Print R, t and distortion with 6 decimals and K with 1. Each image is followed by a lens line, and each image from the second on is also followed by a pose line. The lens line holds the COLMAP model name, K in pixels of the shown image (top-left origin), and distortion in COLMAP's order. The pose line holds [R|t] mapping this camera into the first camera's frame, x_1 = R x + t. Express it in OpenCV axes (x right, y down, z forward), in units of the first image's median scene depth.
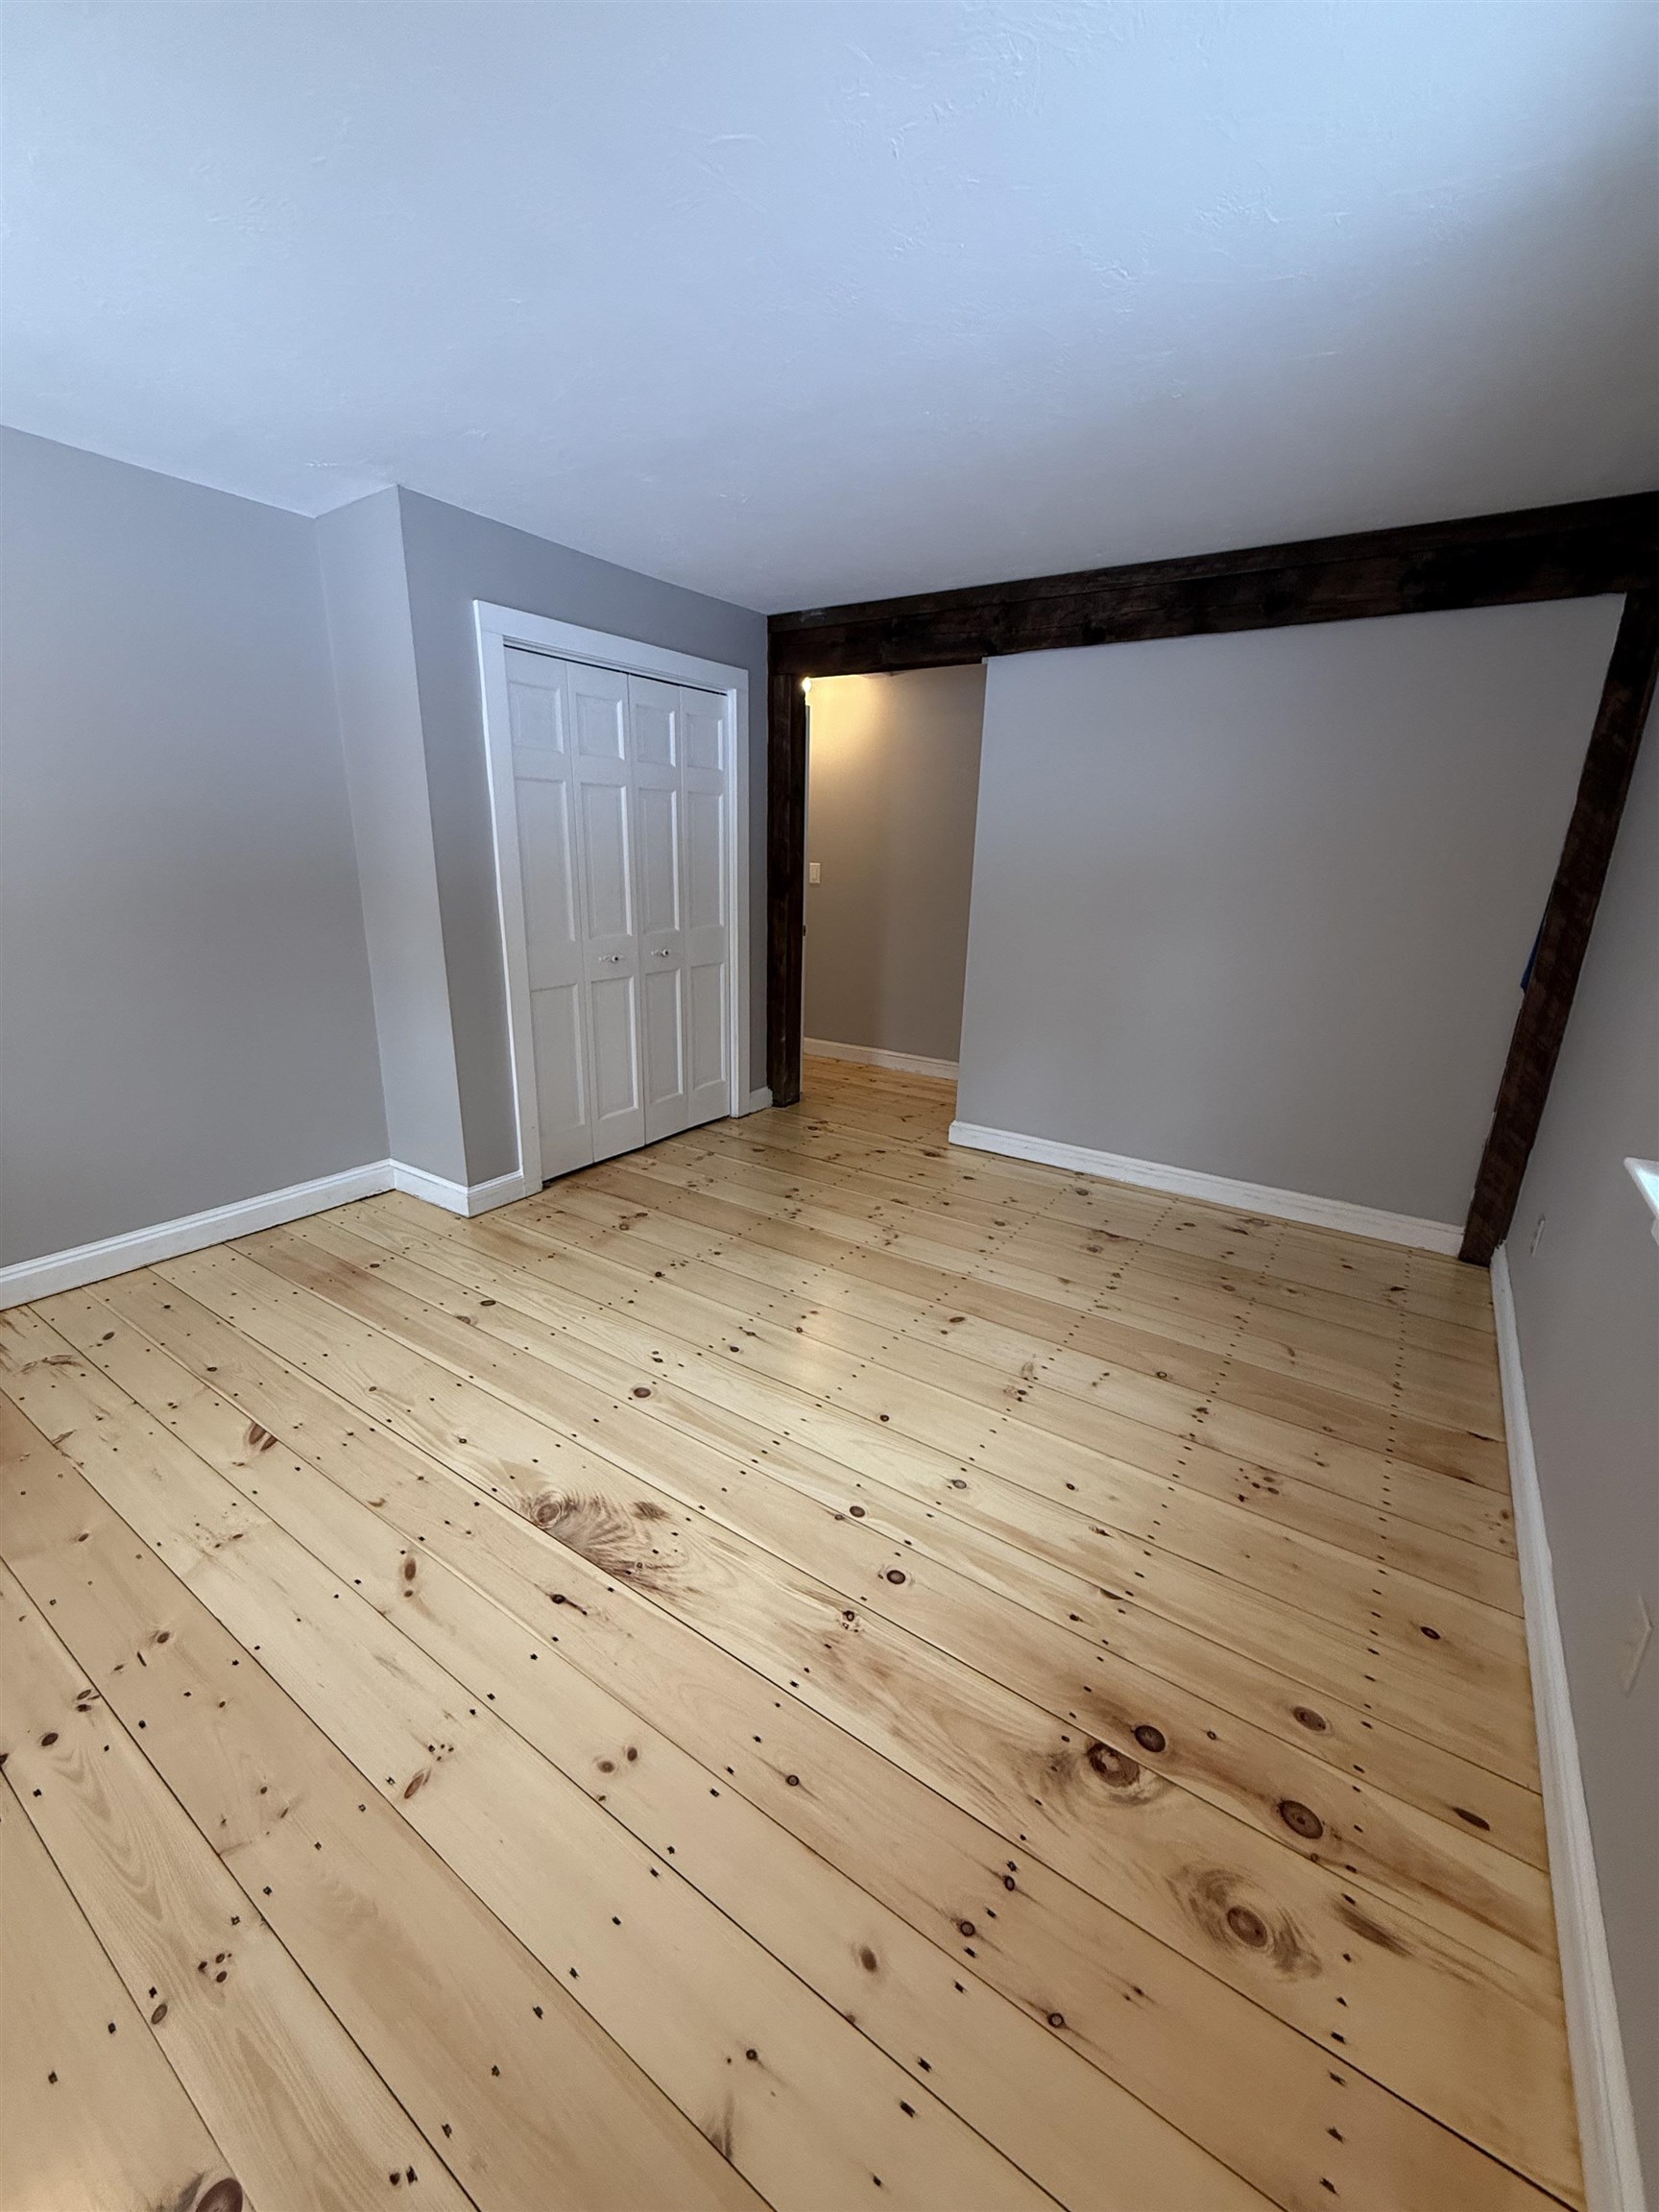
lens RADIAL K [[881.3, 0, 828.5], [0, 881.3, 1100.5], [0, 0, 1]] dist [0.004268, -0.000801]
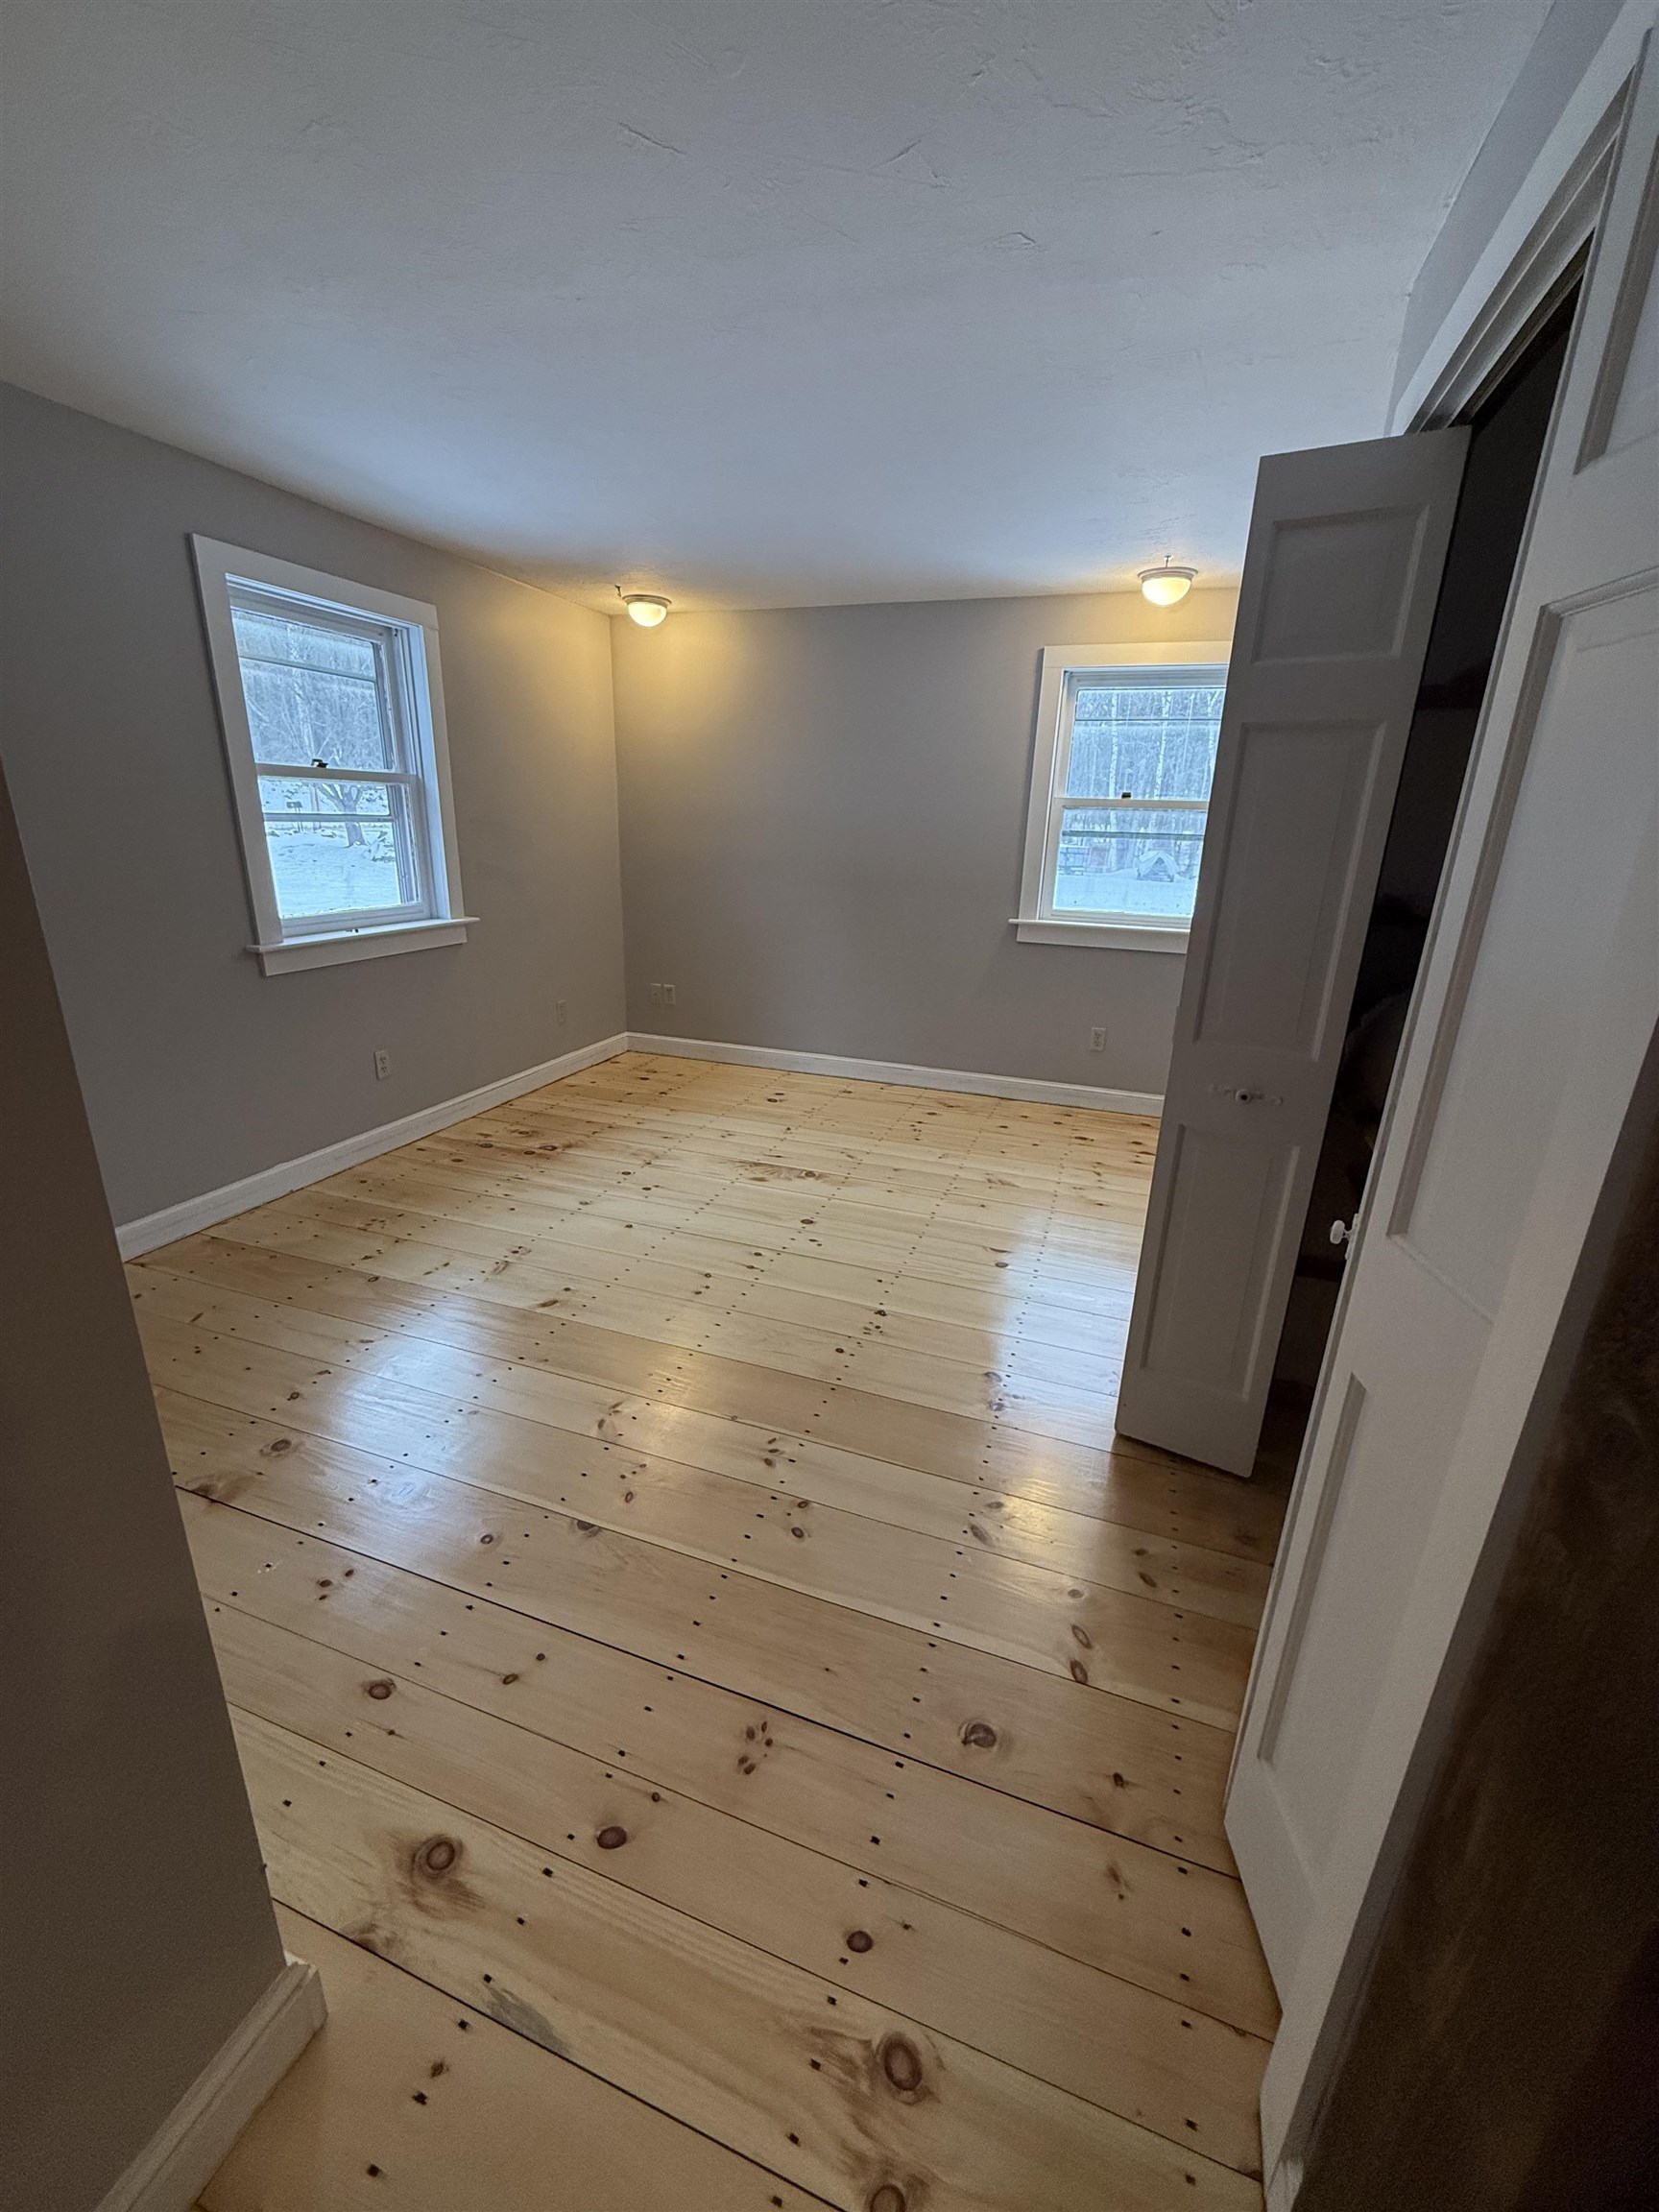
lens RADIAL K [[881.3, 0, 828.5], [0, 881.3, 1100.5], [0, 0, 1]] dist [0.004268, -0.000801]
pose [[-0.966951, 0.024994, -0.253735, 0.137173], [-0.121806, 0.828987, 0.545843, -0.777208], [0.223986, 0.558710, -0.798545, 2.642409]]
